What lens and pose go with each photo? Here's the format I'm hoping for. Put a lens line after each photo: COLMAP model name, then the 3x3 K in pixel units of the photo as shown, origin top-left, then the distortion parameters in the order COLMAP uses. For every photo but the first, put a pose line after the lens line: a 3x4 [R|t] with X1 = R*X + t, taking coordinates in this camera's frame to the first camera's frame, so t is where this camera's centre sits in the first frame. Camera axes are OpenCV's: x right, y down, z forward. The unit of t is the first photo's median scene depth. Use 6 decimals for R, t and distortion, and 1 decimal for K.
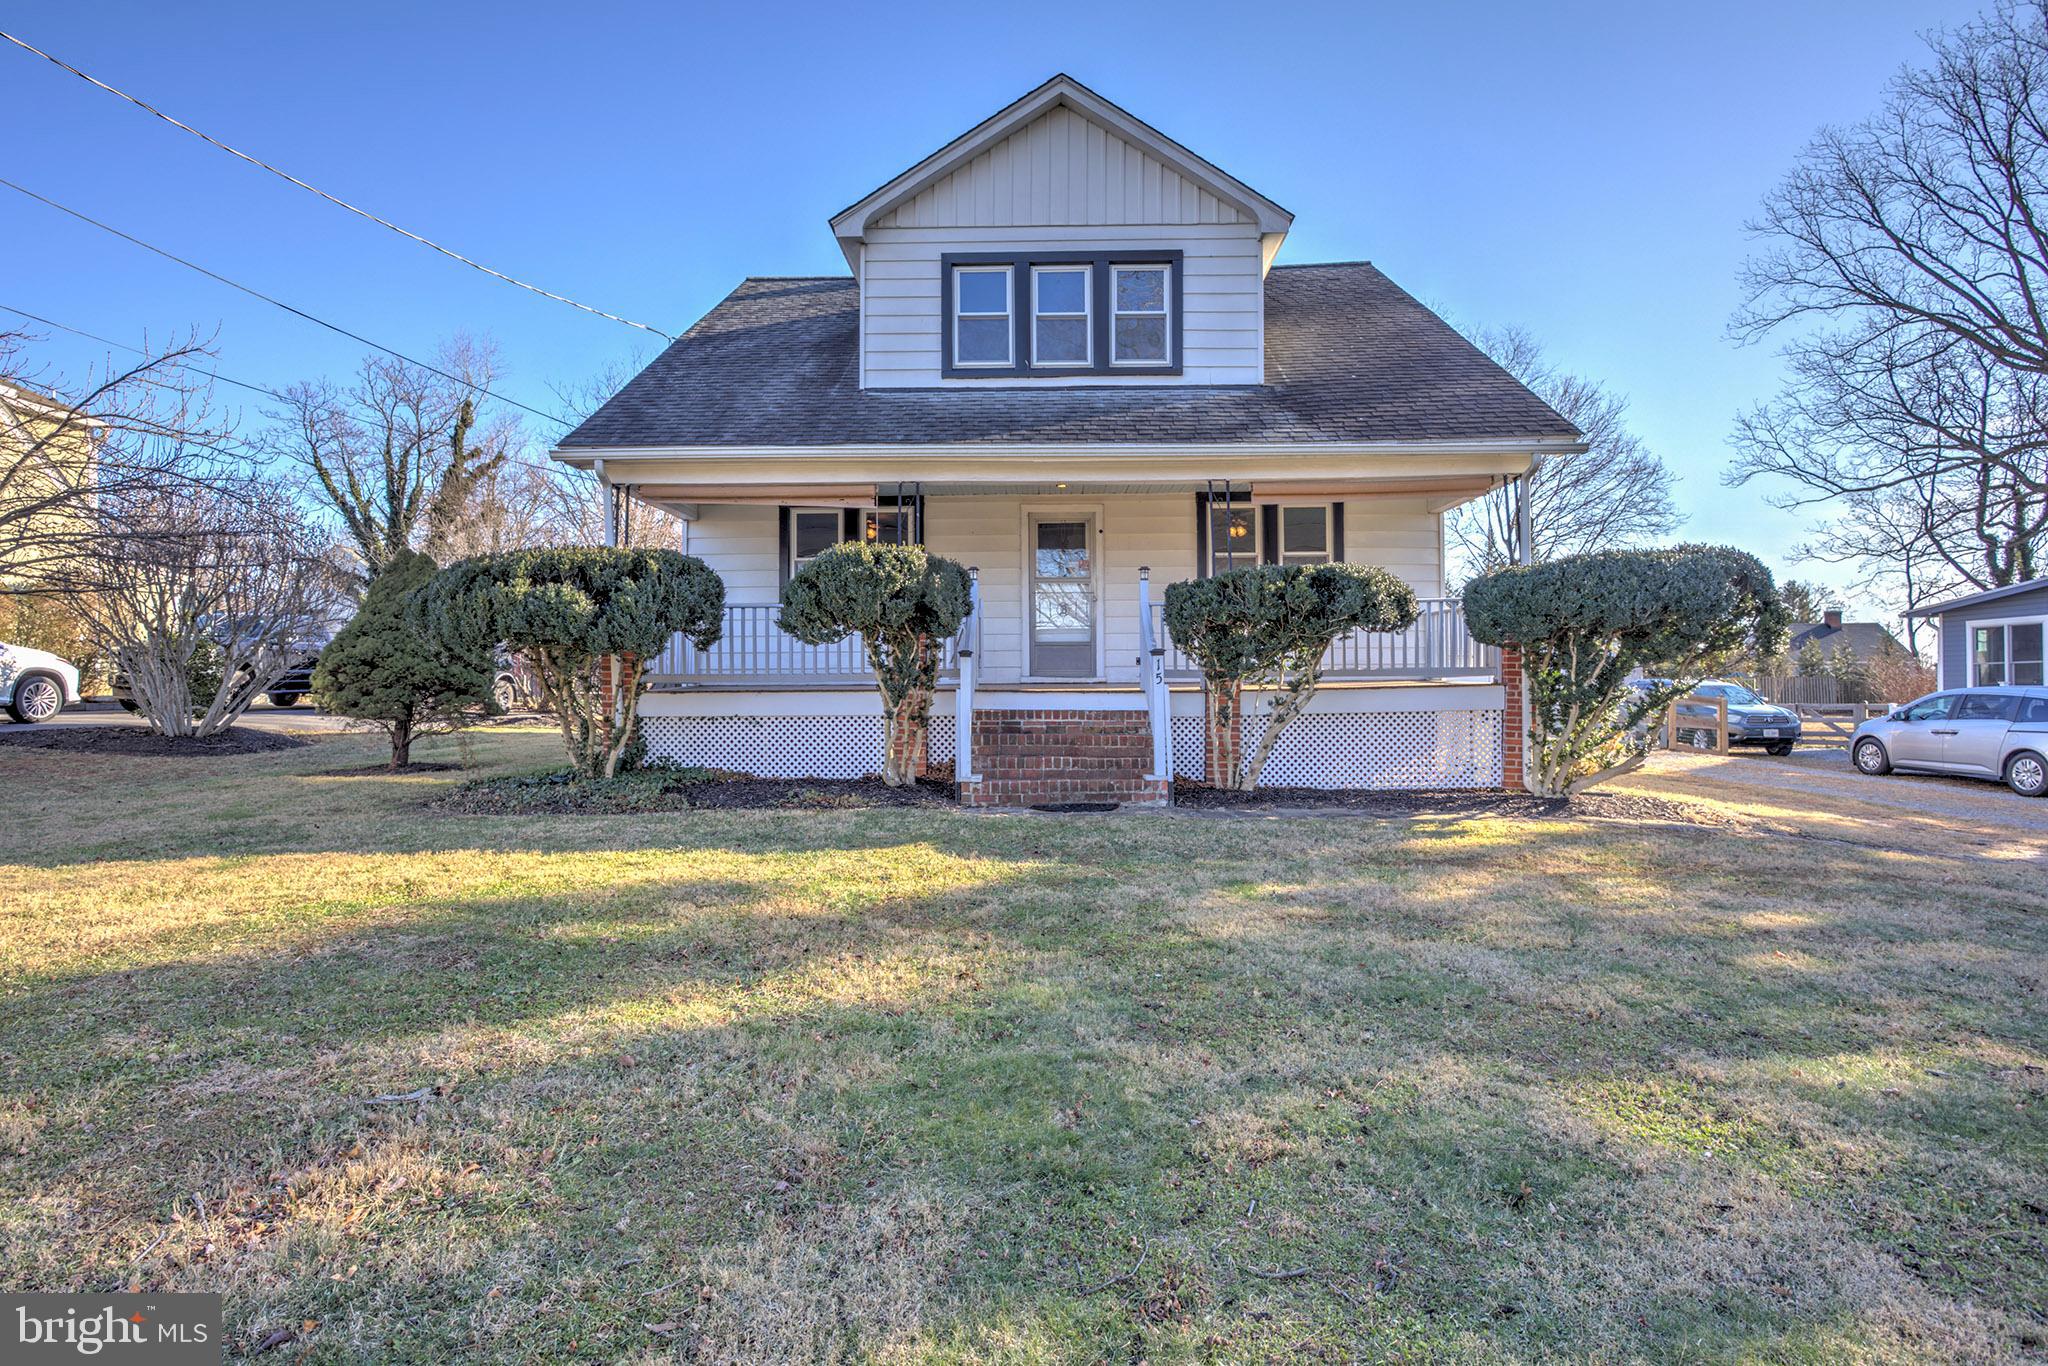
lens RADIAL K [[1029.2, 0, 1030.7], [0, 1029.2, 673.6], [0, 0, 1]] dist [0.001116, 0.003306]
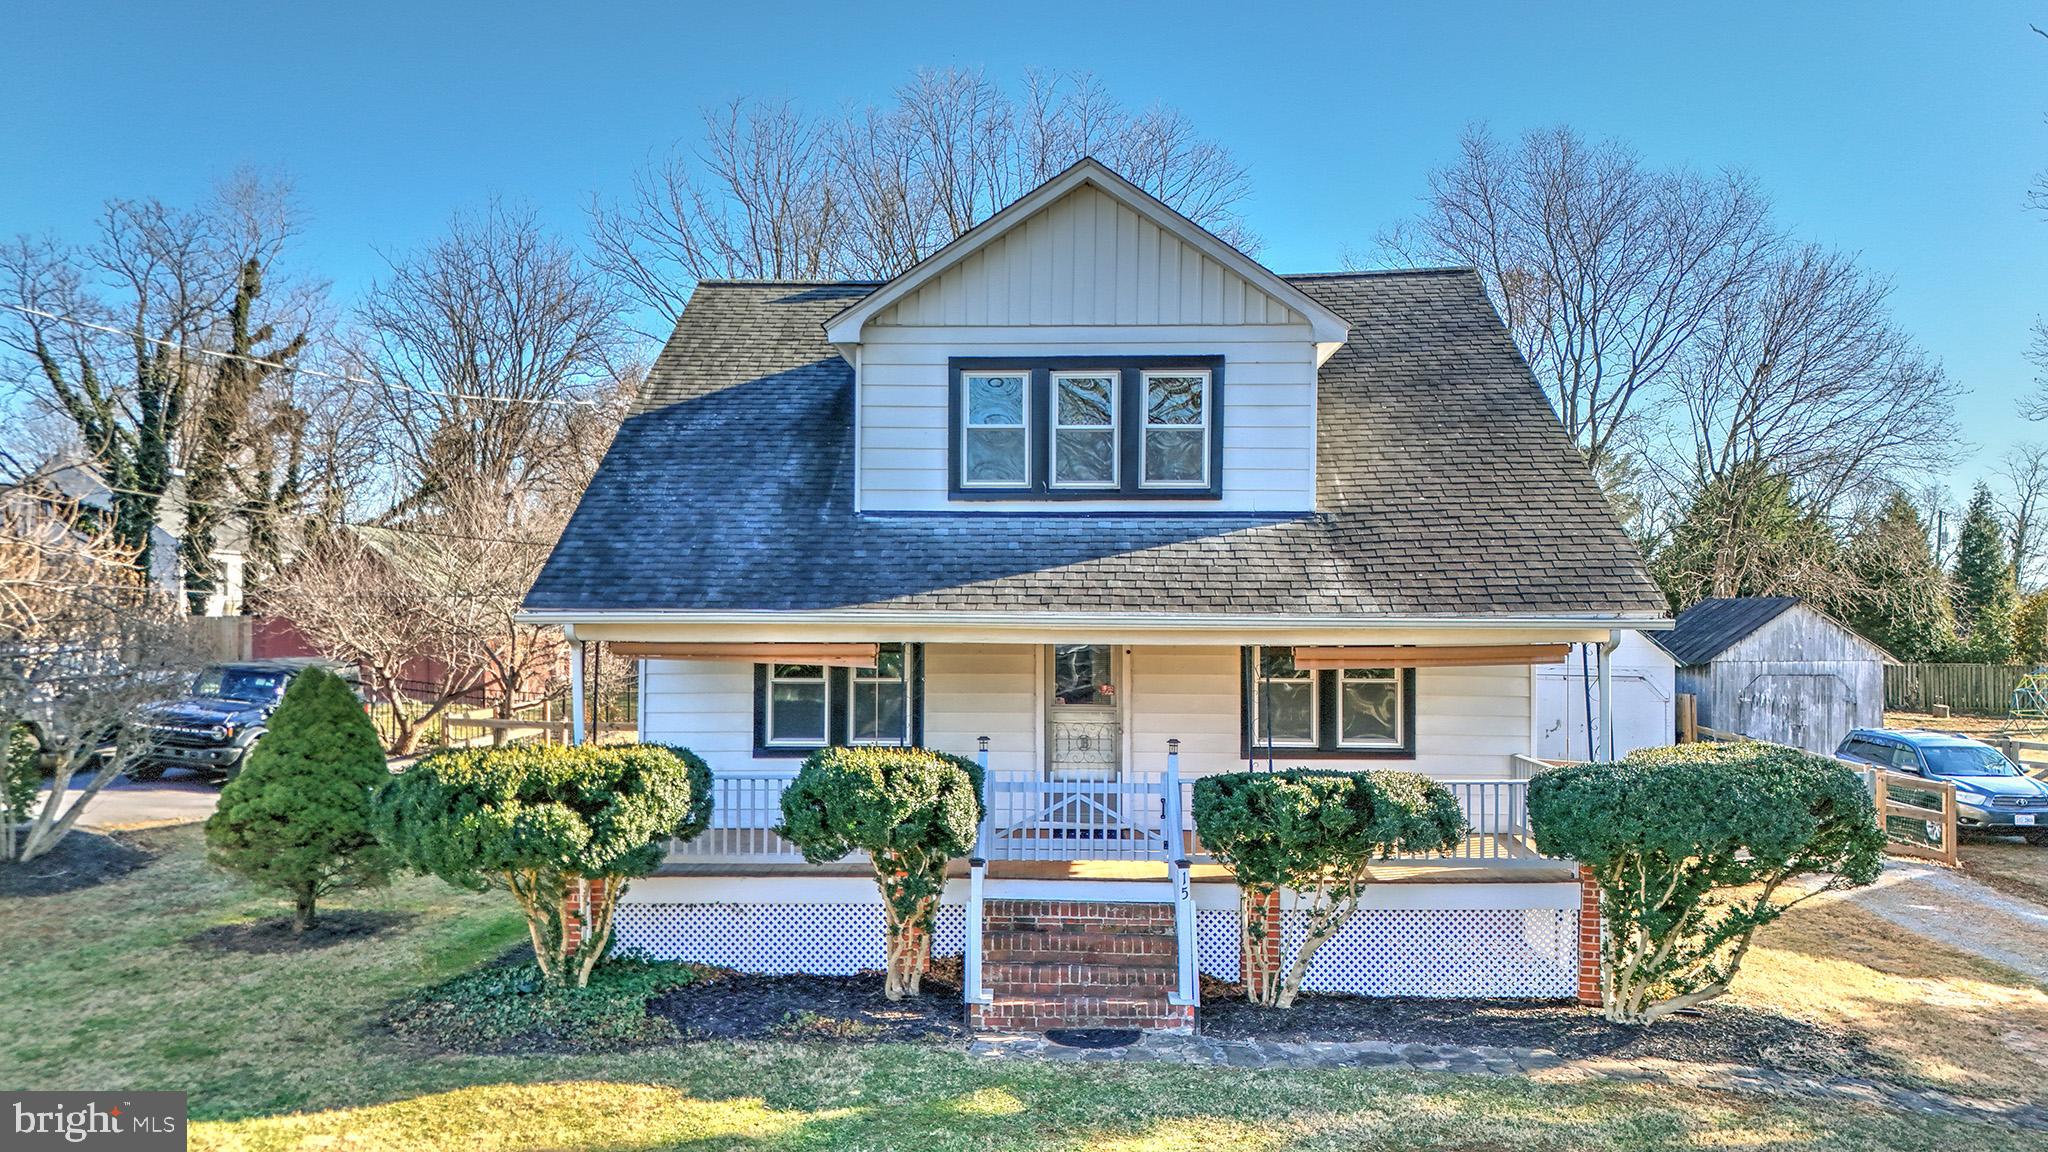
lens RADIAL K [[1526.7, 0, 1027.7], [0, 1526.7, 592.6], [0, 0, 1]] dist [0.086910, -0.050071]
pose [[0.999912, 0.009161, -0.009594, -0.005122], [-0.009068, 0.999912, 0.009733, -0.220653], [0.009682, -0.009645, 0.999907, -0.299839]]
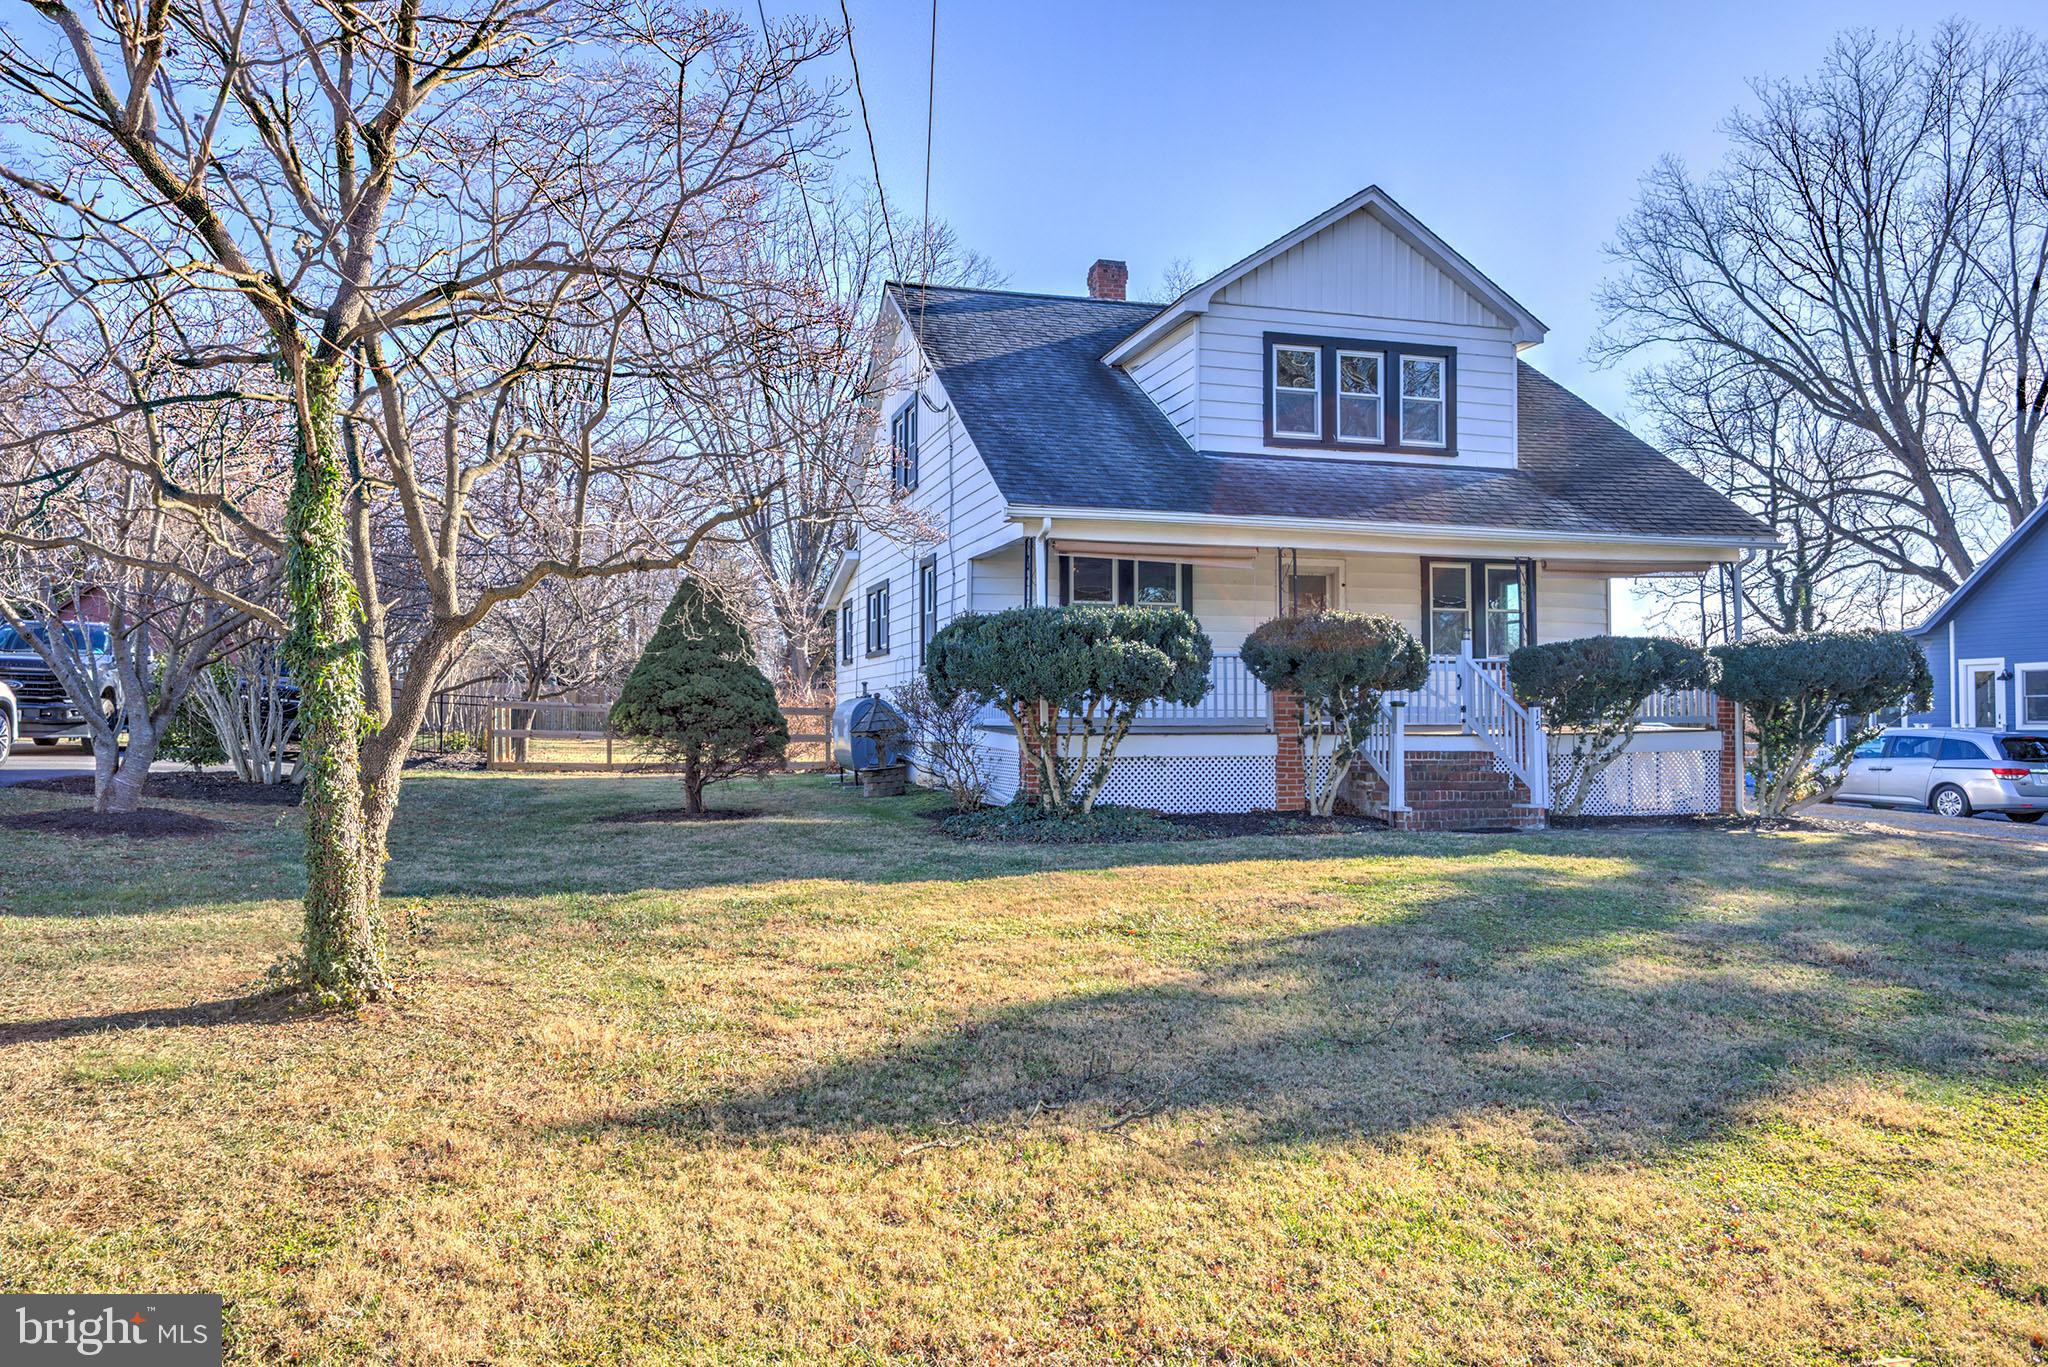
lens RADIAL K [[1420.2, 0, 1012.7], [0, 1420.2, 686.3], [0, 0, 1]] dist [0.019337, -0.000365]
pose [[0.952721, 0.012668, 0.303582, -0.790944], [-0.010521, 0.999907, -0.008708, -0.016824], [-0.303664, 0.005102, 0.952766, -0.350313]]
